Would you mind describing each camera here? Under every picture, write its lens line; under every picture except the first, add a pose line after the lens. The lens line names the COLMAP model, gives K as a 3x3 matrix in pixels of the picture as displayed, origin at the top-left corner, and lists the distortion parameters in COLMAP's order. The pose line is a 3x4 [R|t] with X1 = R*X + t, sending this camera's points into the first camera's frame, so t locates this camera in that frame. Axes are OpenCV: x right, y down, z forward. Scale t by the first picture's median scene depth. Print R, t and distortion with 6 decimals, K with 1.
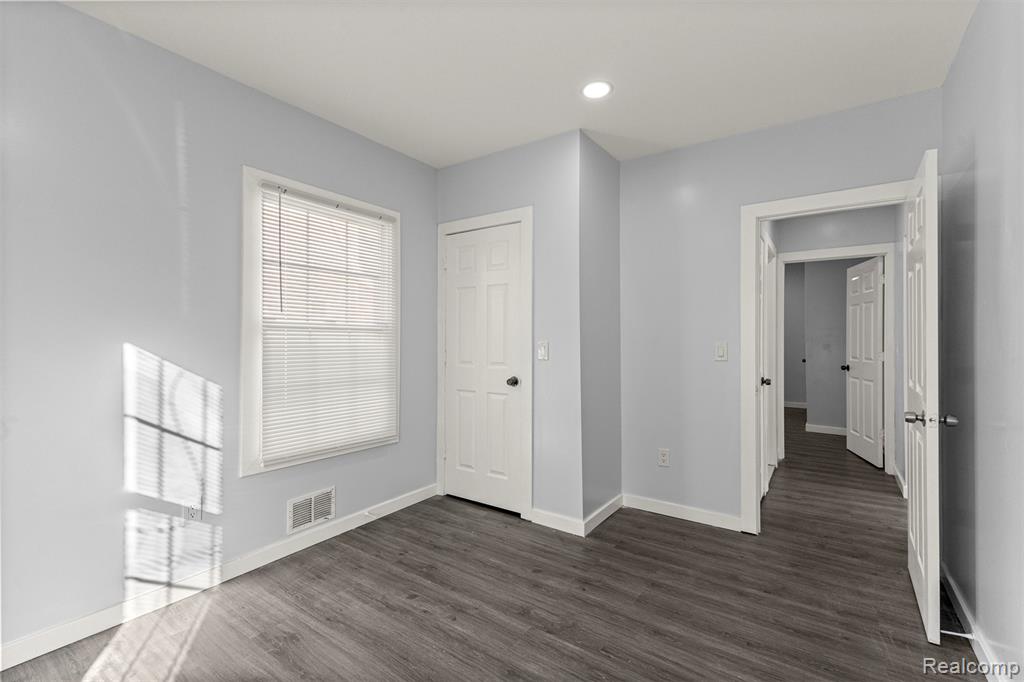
lens RADIAL K [[444.7, 0, 508.7], [0, 444.7, 339.5], [0, 0, 1]] dist [0.005336, -0.000771]
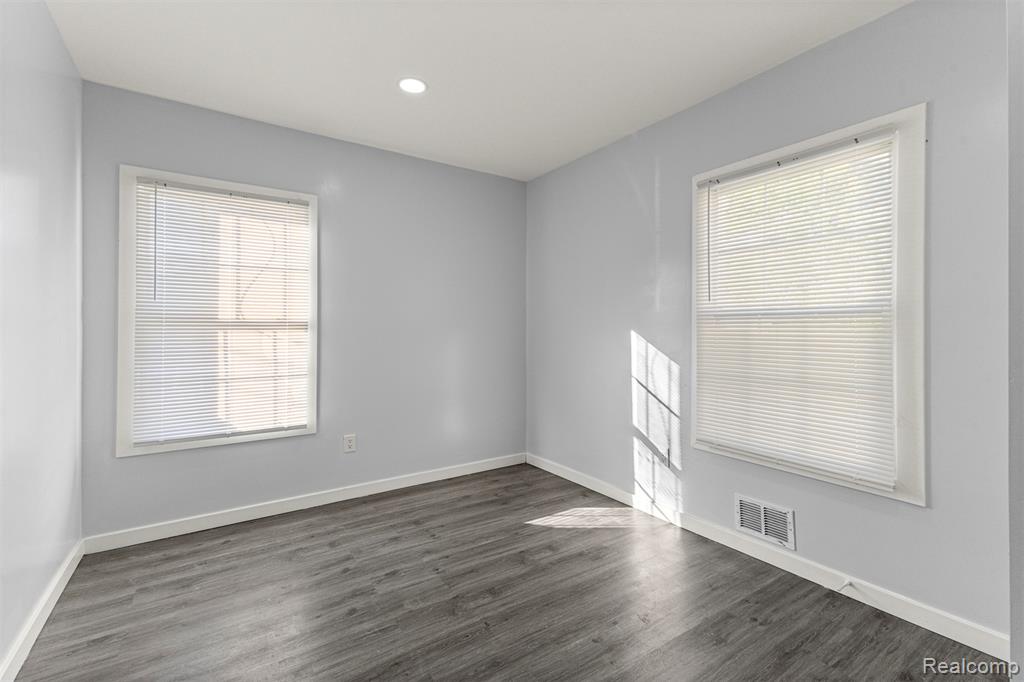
lens RADIAL K [[444.7, 0, 512.2], [0, 444.7, 331.2], [0, 0, 1]] dist [0.005336, -0.000771]
pose [[-0.351015, 0.000175, -0.936370, 0.688845], [-0.002620, 0.999996, 0.001170, 0.009323], [0.936366, 0.002864, -0.351013, 1.037835]]
